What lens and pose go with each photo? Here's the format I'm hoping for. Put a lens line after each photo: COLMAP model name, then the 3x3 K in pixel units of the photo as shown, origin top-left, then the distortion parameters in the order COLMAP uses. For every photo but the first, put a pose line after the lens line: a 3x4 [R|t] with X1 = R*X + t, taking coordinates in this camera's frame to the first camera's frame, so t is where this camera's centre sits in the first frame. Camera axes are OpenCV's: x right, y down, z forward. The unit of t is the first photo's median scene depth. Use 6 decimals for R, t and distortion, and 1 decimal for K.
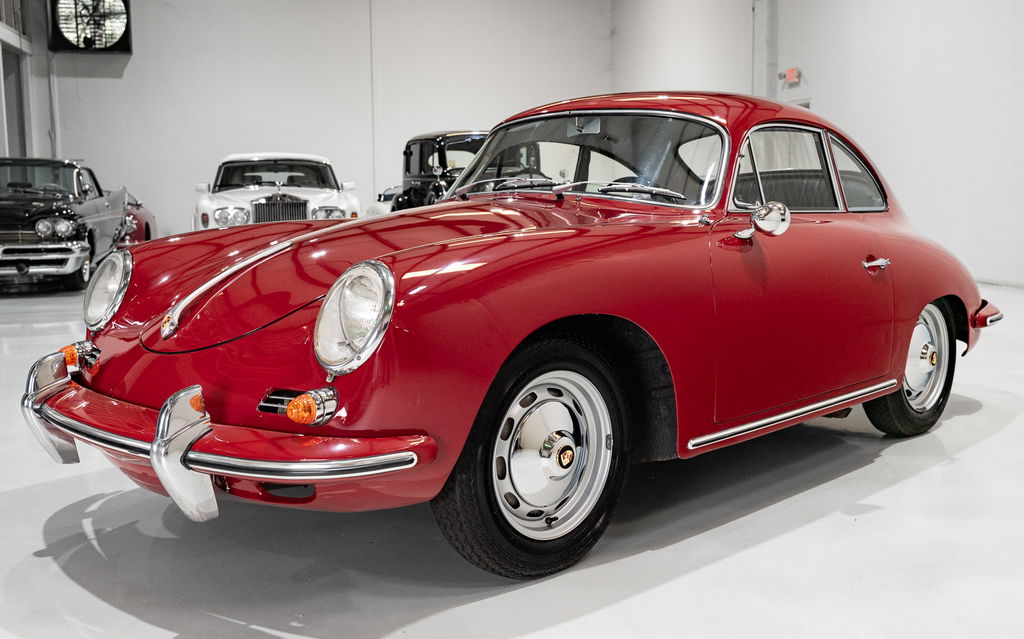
lens RADIAL K [[1046.6, 0, 507.0], [0, 1046.6, 363.0], [0, 0, 1]] dist [0.028570, 0.000000]
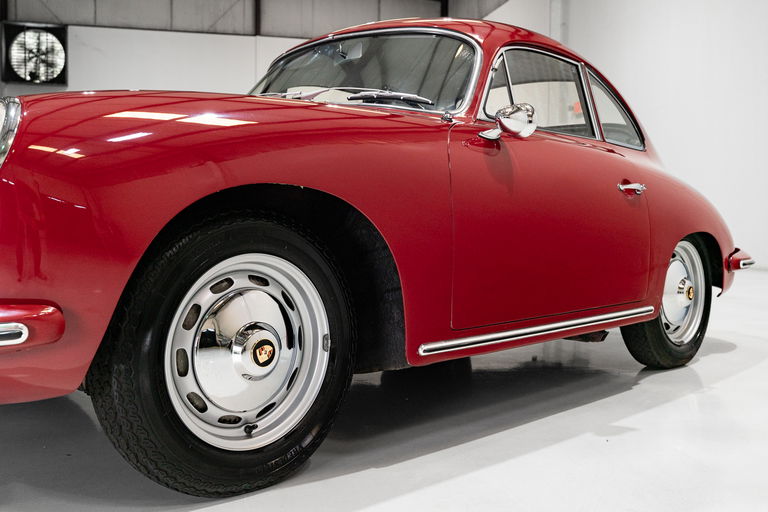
lens RADIAL K [[783.2, 0, 378.9], [0, 783.2, 282.7], [0, 0, 1]] dist [0.009450, 0.000000]
pose [[0.999783, 0.020579, 0.003302, 0.124228], [-0.020252, 0.996632, -0.079459, 0.068610], [-0.004926, 0.079375, 0.996833, 0.298272]]
